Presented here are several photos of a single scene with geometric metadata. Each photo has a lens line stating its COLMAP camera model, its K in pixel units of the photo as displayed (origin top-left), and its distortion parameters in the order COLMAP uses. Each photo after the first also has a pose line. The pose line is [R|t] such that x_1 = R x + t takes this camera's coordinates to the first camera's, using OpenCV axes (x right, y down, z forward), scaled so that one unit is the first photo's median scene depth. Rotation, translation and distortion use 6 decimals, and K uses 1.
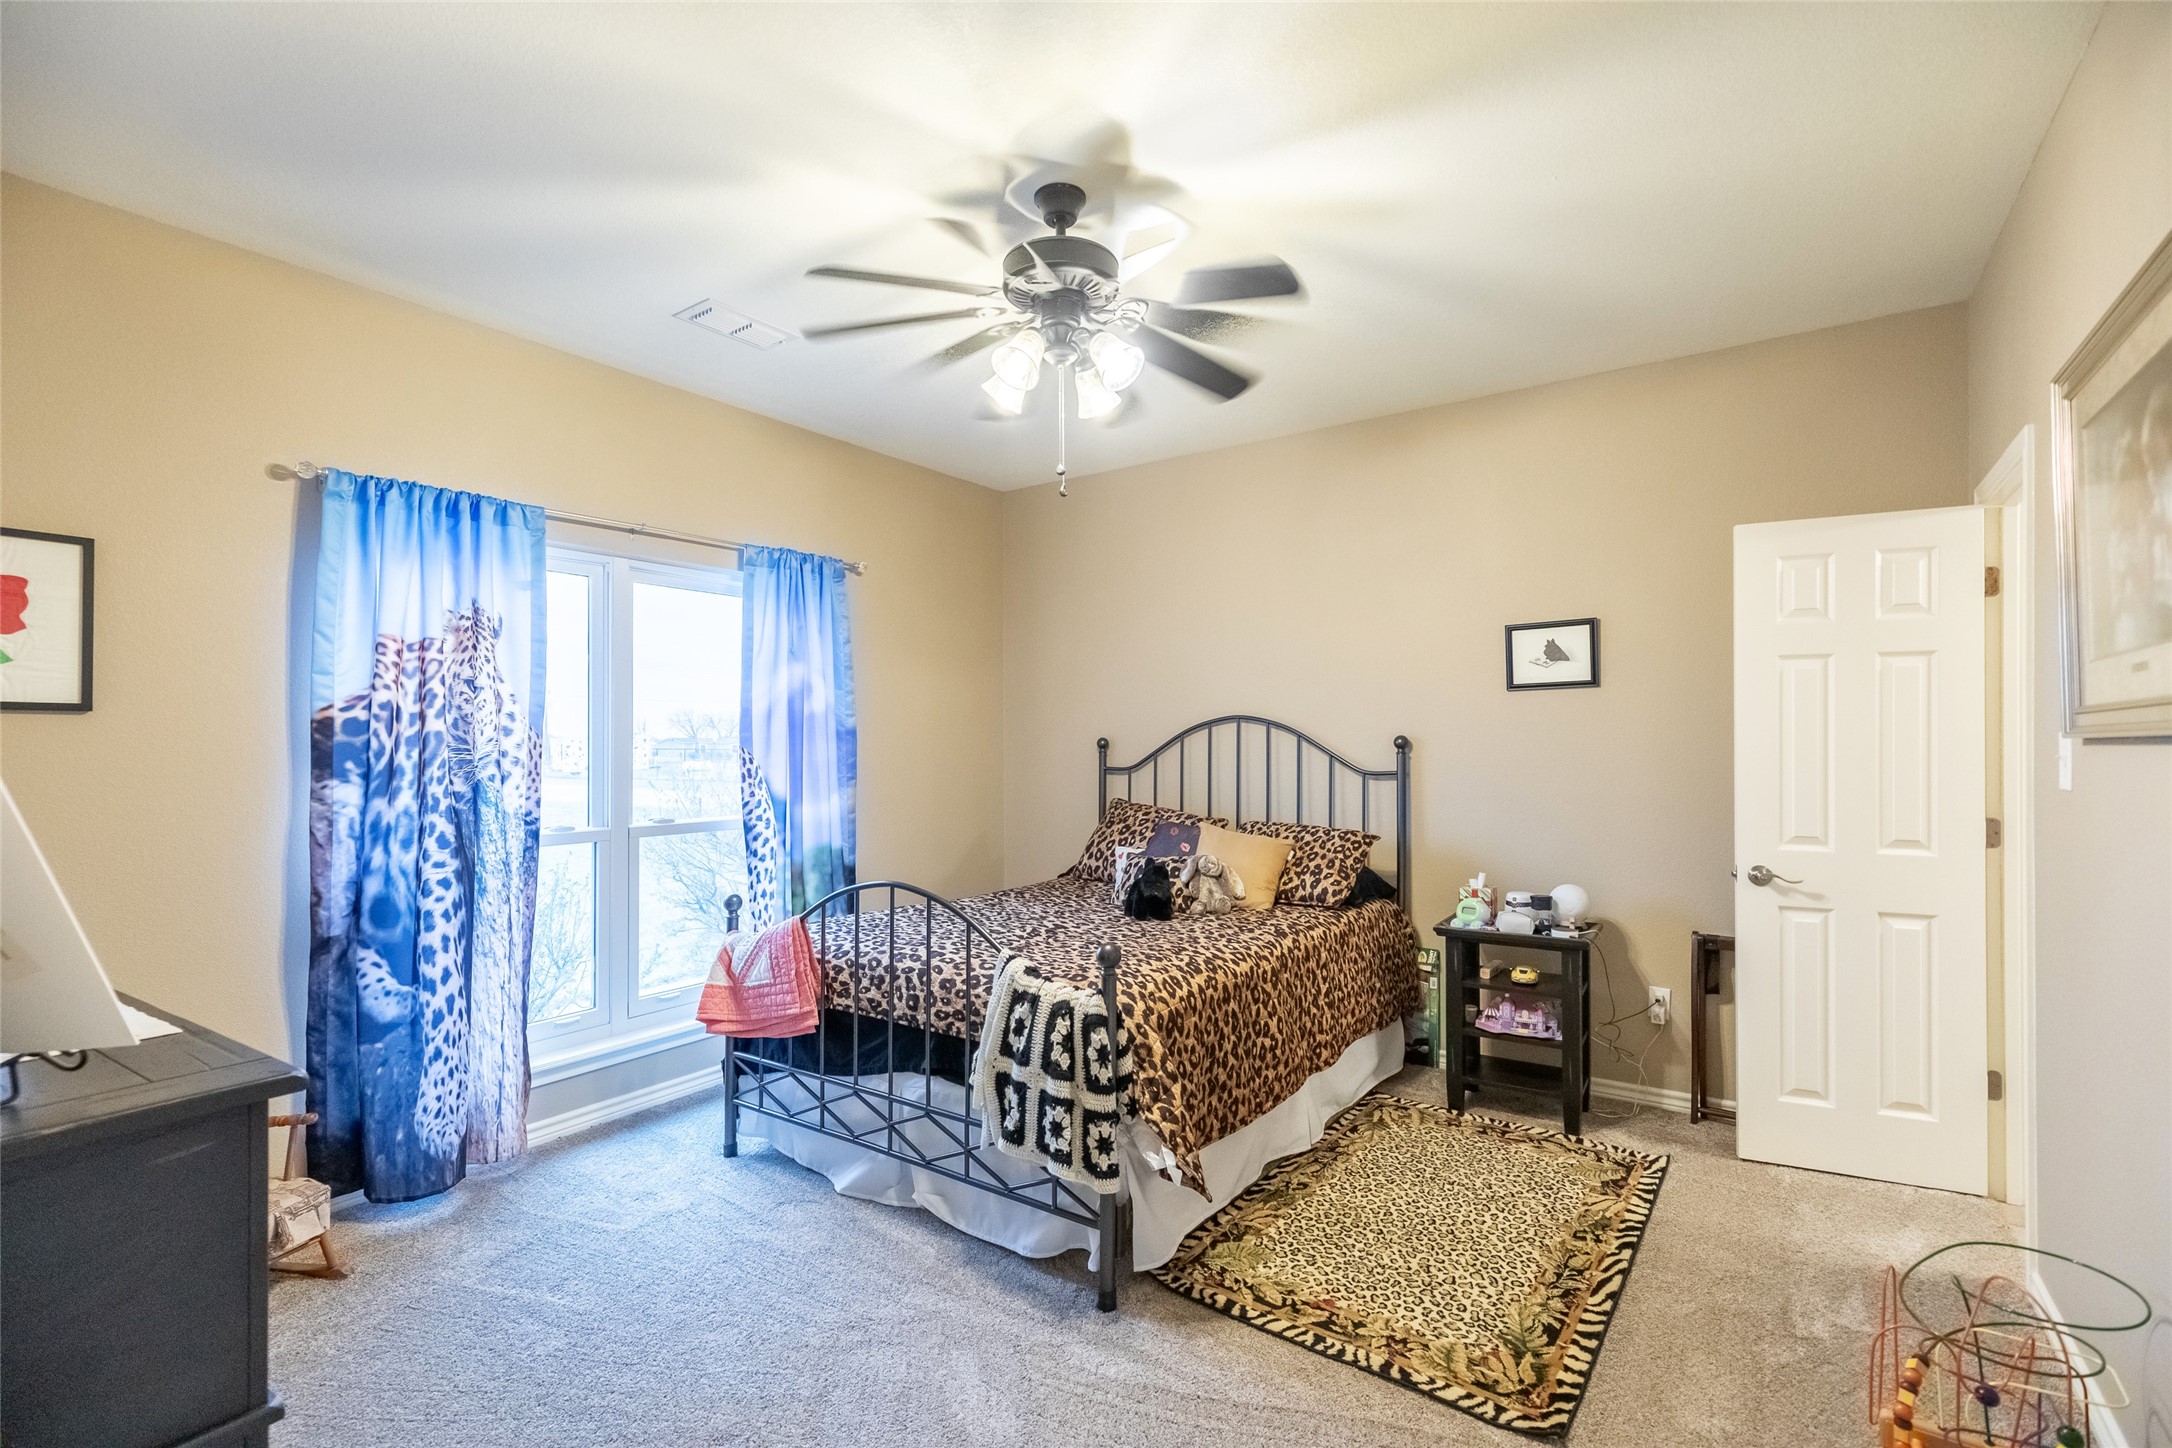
lens RADIAL K [[978.6, 0, 1091.5], [0, 978.6, 742.4], [0, 0, 1]] dist [0.002743, 0.000097]
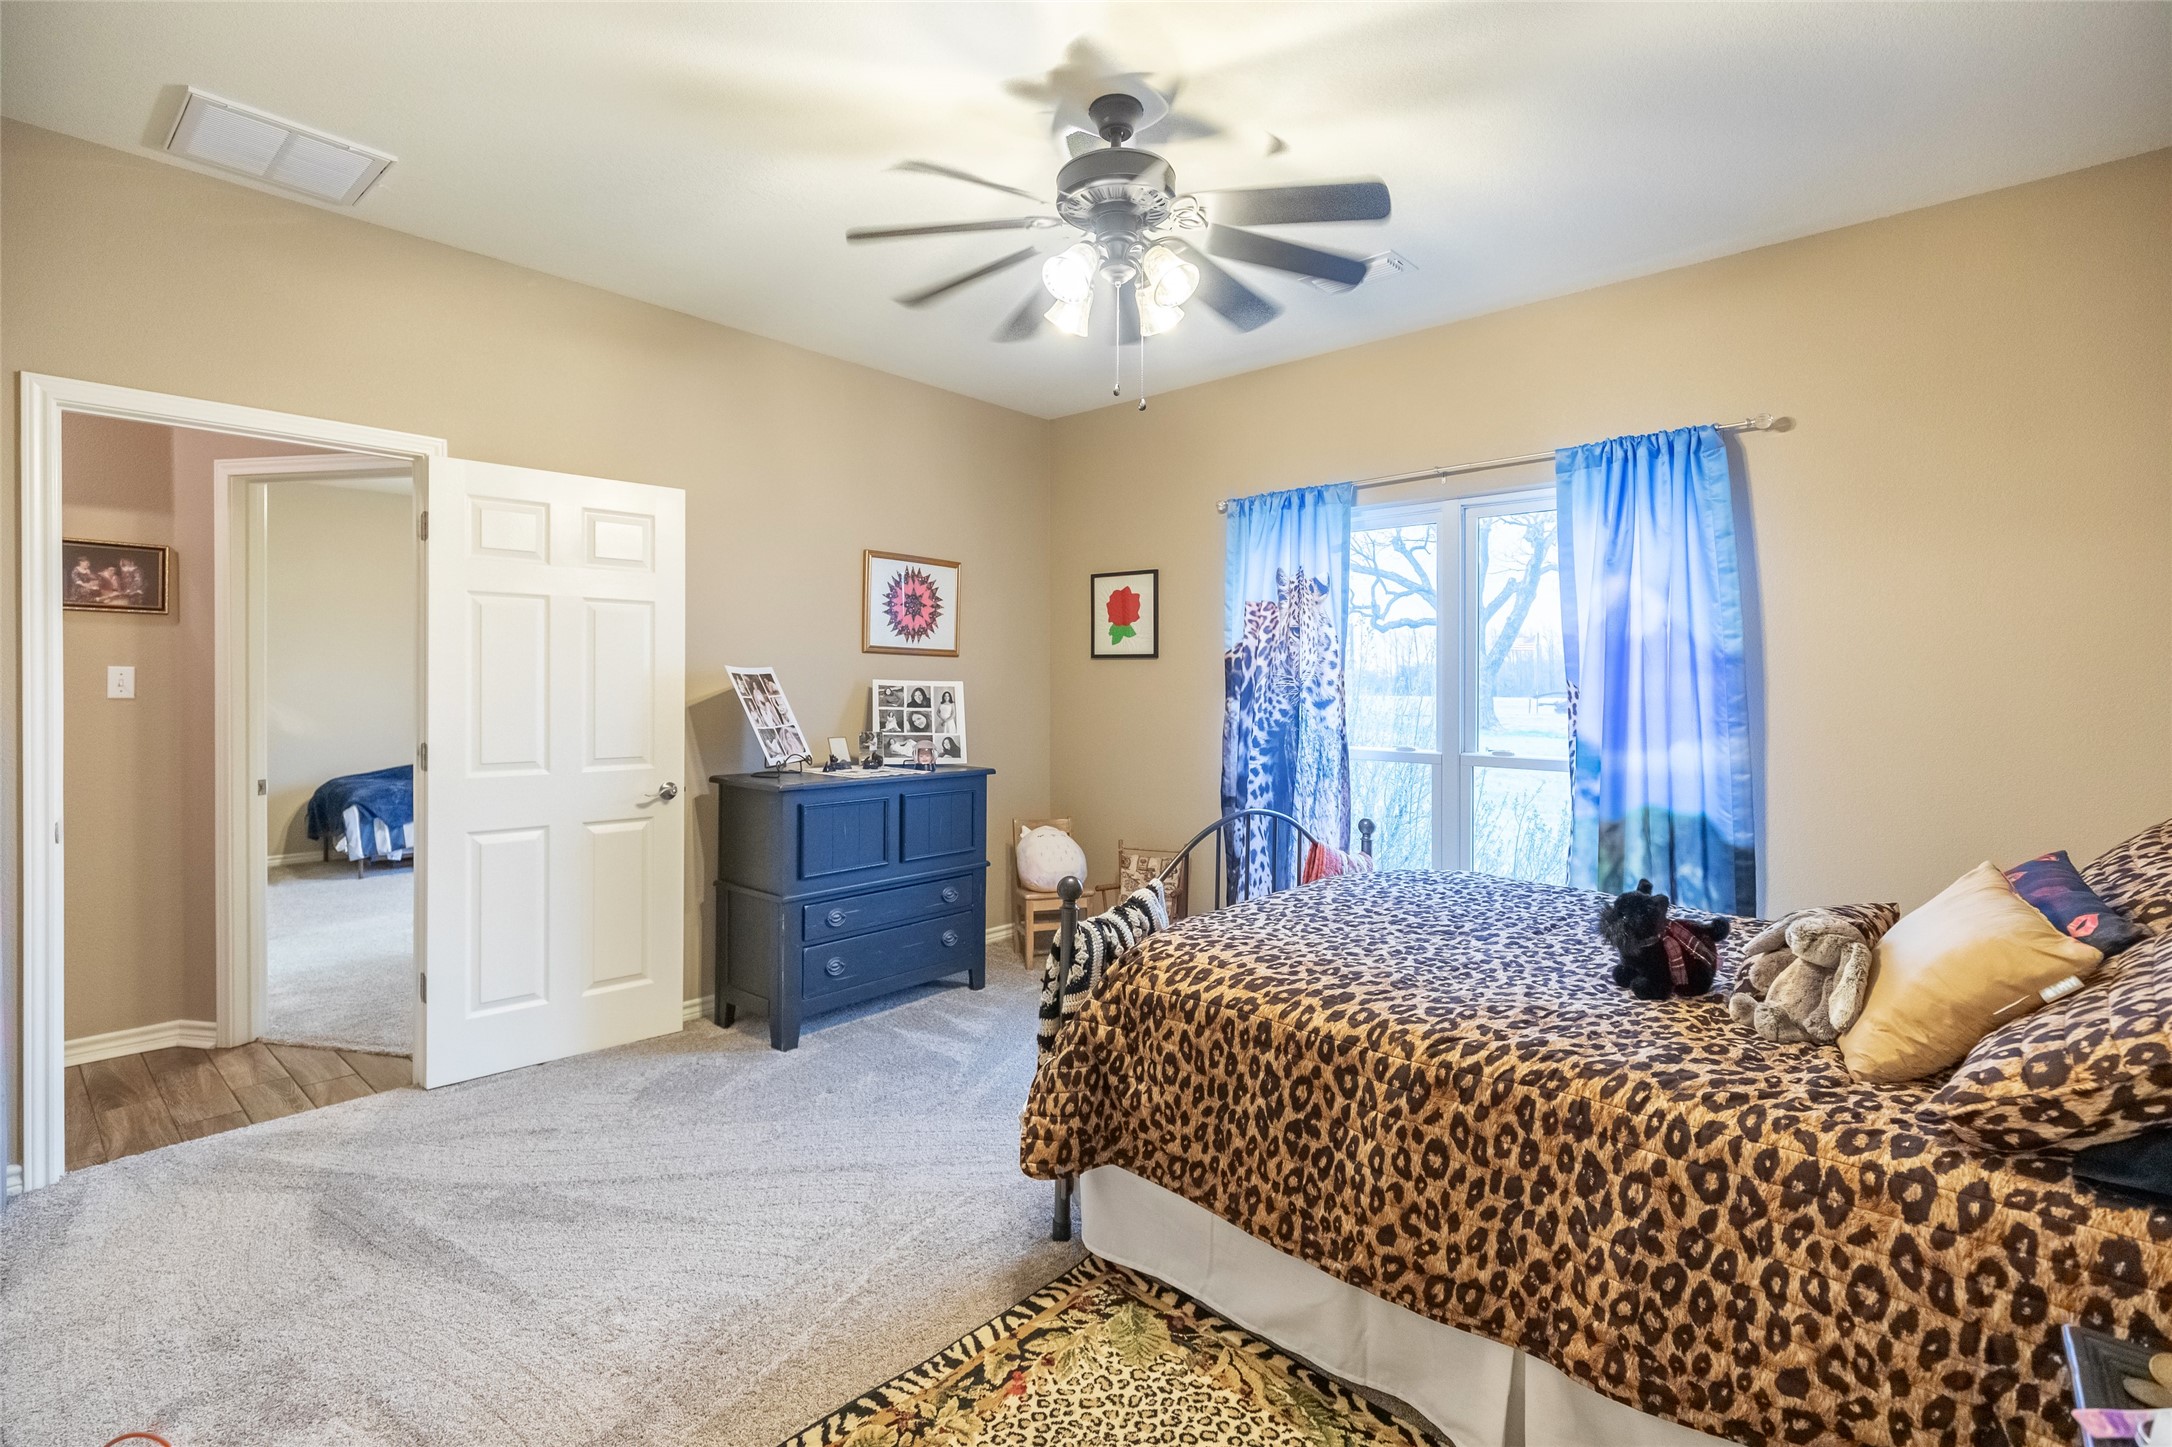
lens RADIAL K [[1017.0, 0, 1081.6], [0, 1017.0, 689.6], [0, 0, 1]] dist [-0.000871, 0.000003]
pose [[-0.141588, 0.012587, -0.989846, 0.872231], [-0.001516, 0.999915, 0.012932, 0.004926], [0.989924, 0.003332, -0.141557, 0.987352]]
